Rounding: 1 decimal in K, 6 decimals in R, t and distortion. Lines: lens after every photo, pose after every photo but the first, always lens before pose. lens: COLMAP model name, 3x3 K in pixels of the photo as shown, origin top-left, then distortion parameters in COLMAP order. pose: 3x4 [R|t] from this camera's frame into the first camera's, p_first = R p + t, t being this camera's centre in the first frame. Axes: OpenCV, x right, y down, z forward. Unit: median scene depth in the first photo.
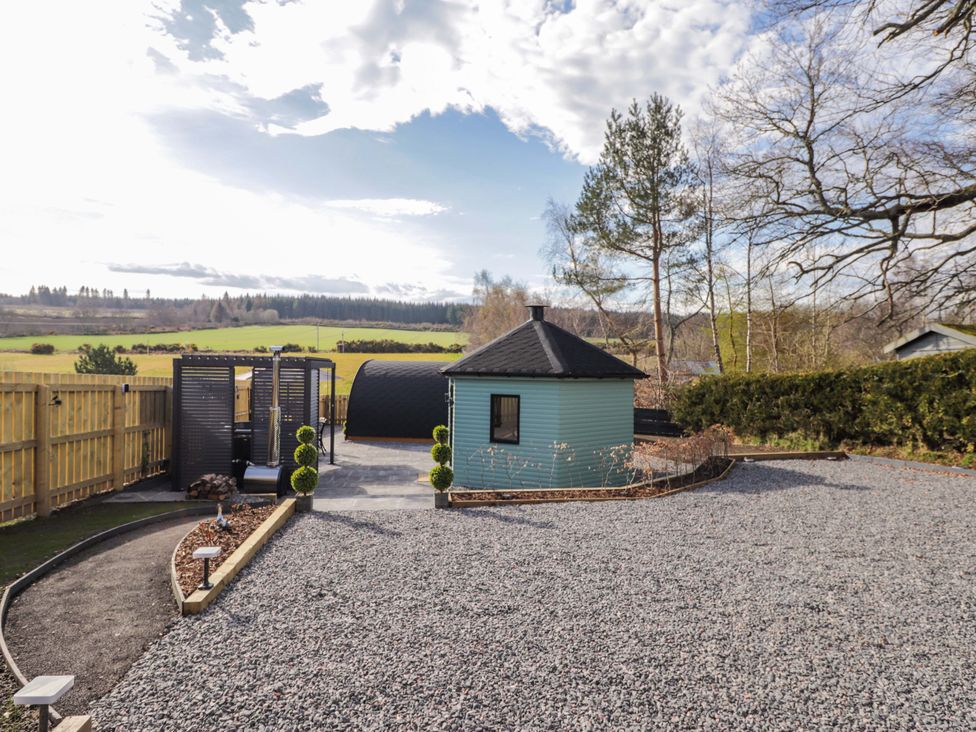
lens RADIAL K [[531.2, 0, 491.9], [0, 531.2, 364.2], [0, 0, 1]] dist [0.003683, -0.013409]
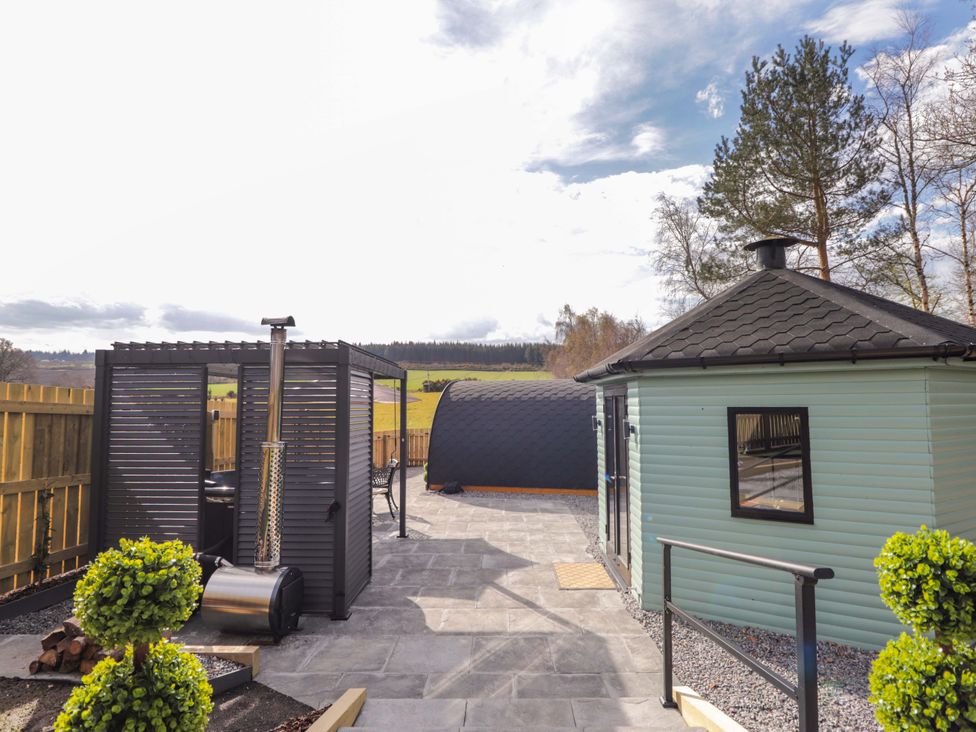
lens RADIAL K [[511.3, 0, 492.0], [0, 511.3, 364.7], [0, 0, 1]] dist [0.003207, -0.014391]
pose [[0.988249, -0.034188, -0.148981, -0.082045], [0.023163, 0.996906, -0.075117, 0.029452], [0.151088, 0.070784, 0.985983, 0.328345]]
